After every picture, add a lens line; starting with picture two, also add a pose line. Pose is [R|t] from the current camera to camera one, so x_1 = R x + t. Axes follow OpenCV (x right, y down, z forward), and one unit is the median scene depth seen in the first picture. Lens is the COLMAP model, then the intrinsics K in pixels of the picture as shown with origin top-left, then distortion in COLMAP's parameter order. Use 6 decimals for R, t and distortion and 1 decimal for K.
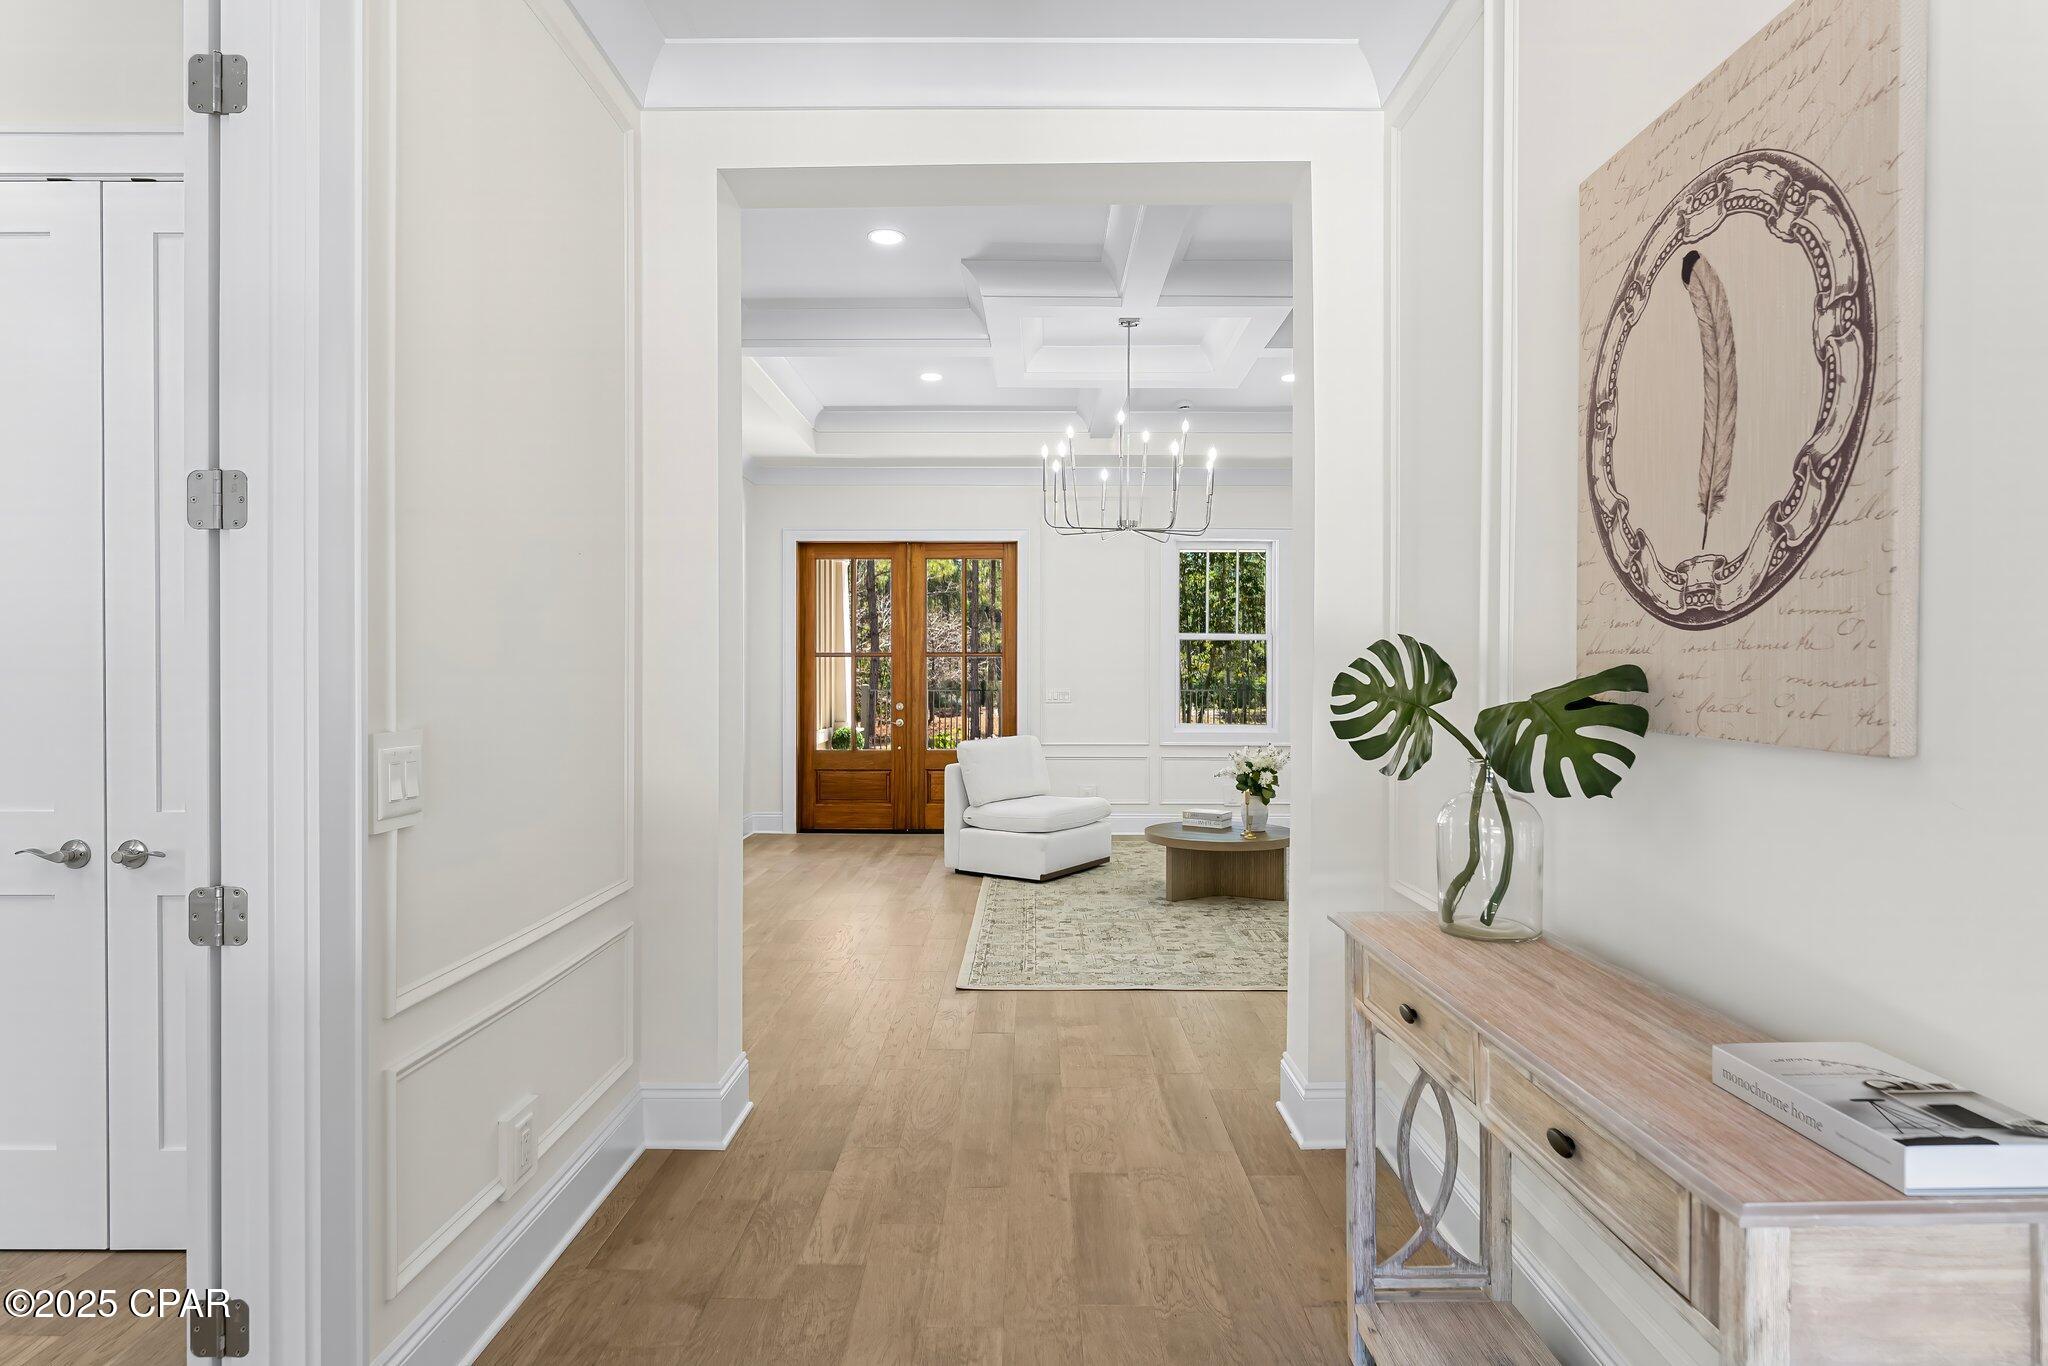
lens RADIAL K [[1050.0, 0, 1015.0], [0, 1050.0, 676.2], [0, 0, 1]] dist [-0.002209, -0.002242]
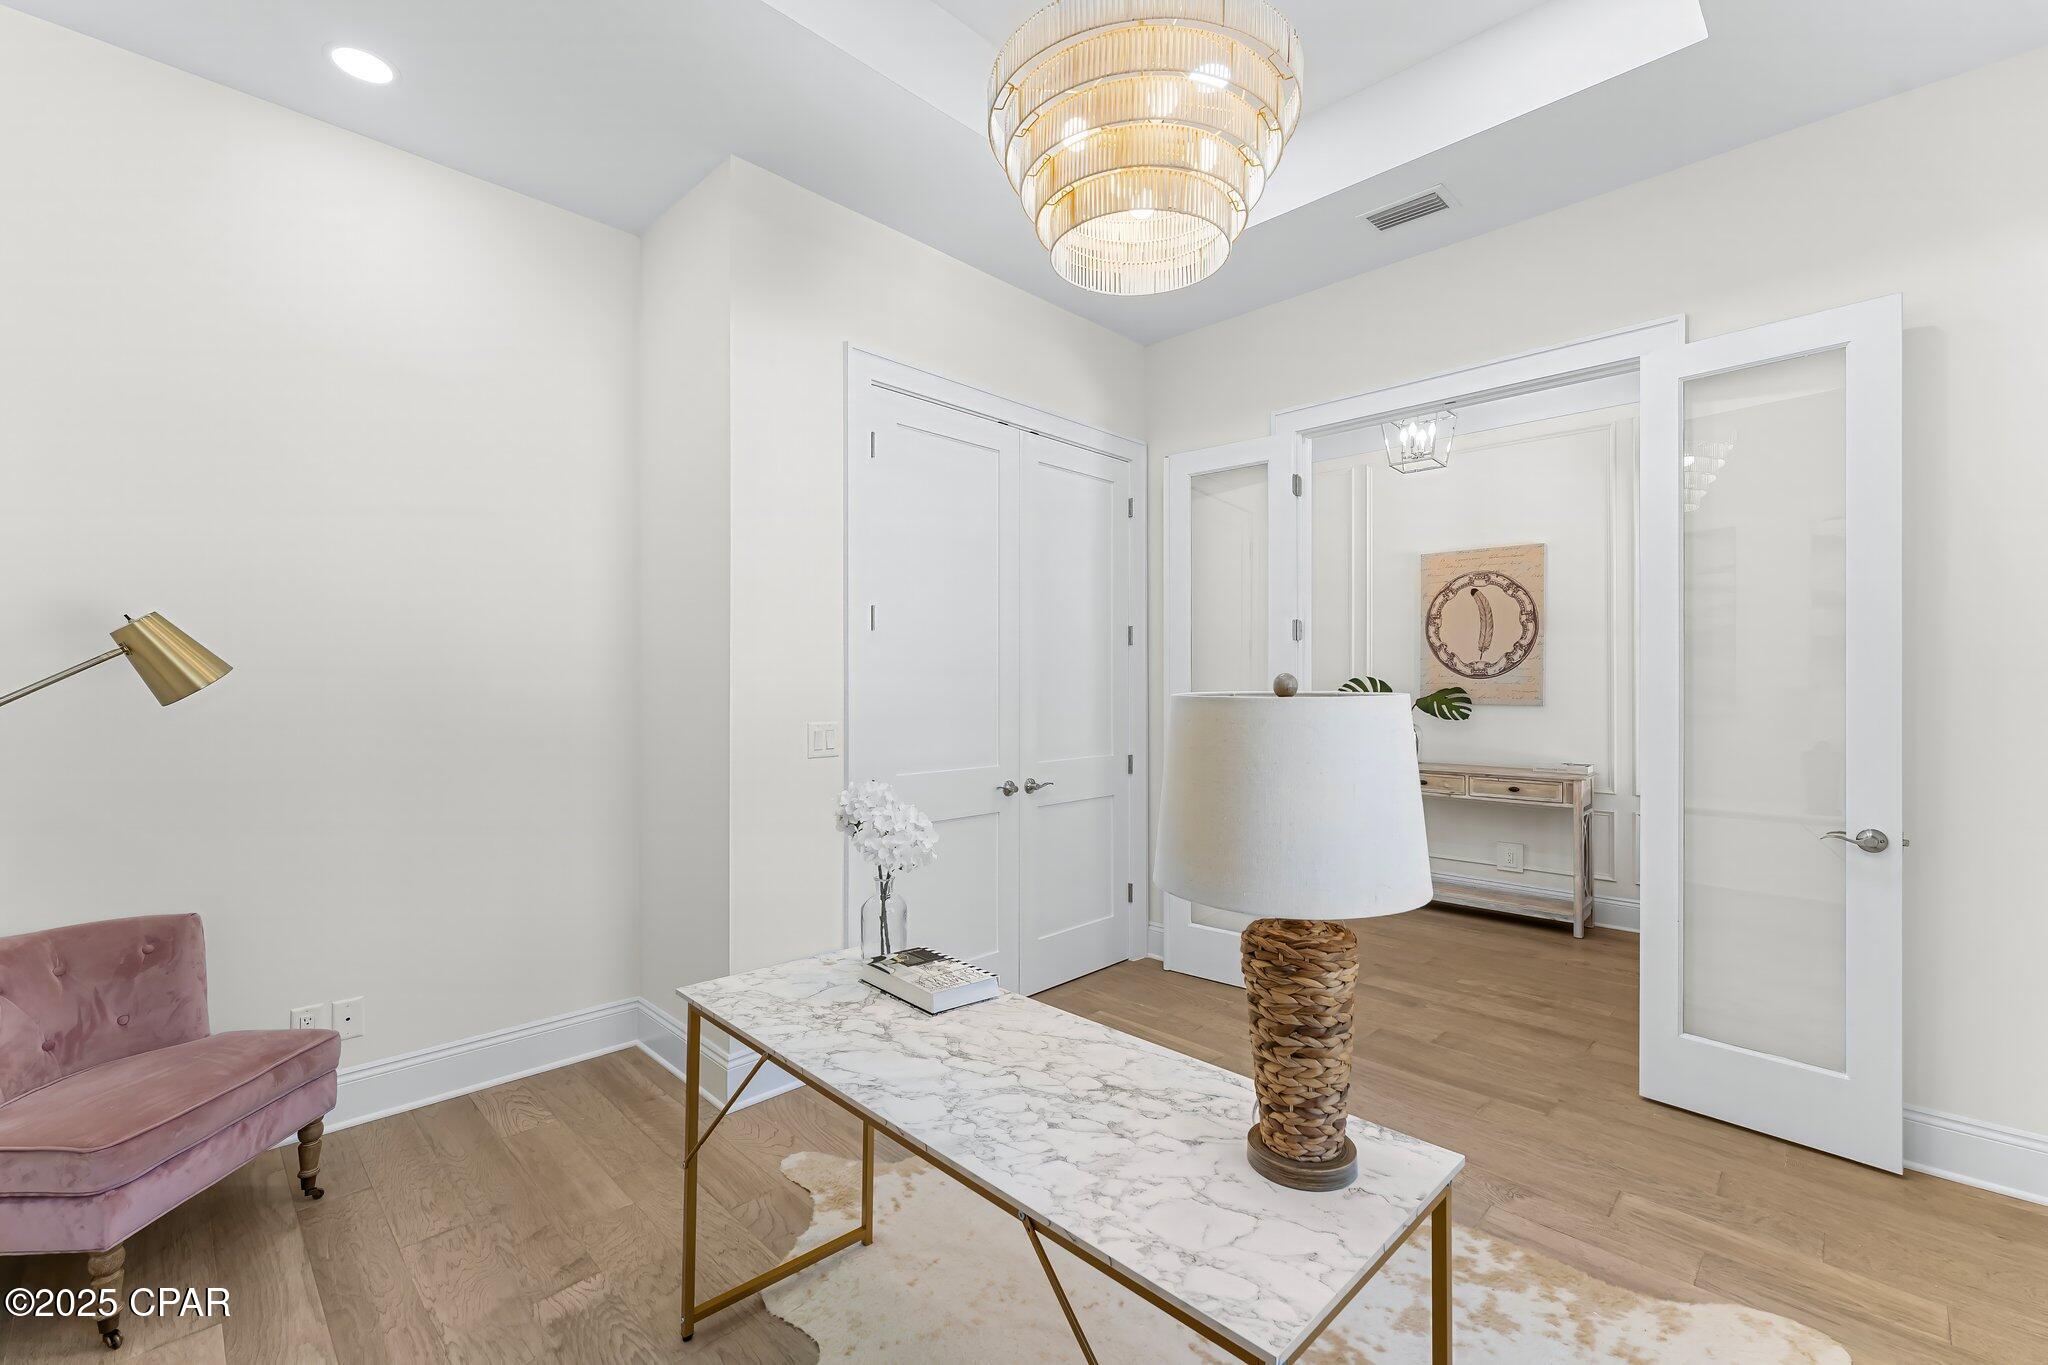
lens RADIAL K [[883.8, 0, 1018.7], [0, 883.8, 686.5], [0, 0, 1]] dist [0.001387, 0.000084]
pose [[0.699953, 0.001983, 0.714186, -3.304872], [0.004161, 0.999968, -0.006854, 0.002532], [-0.714176, 0.007769, 0.699923, -0.172743]]
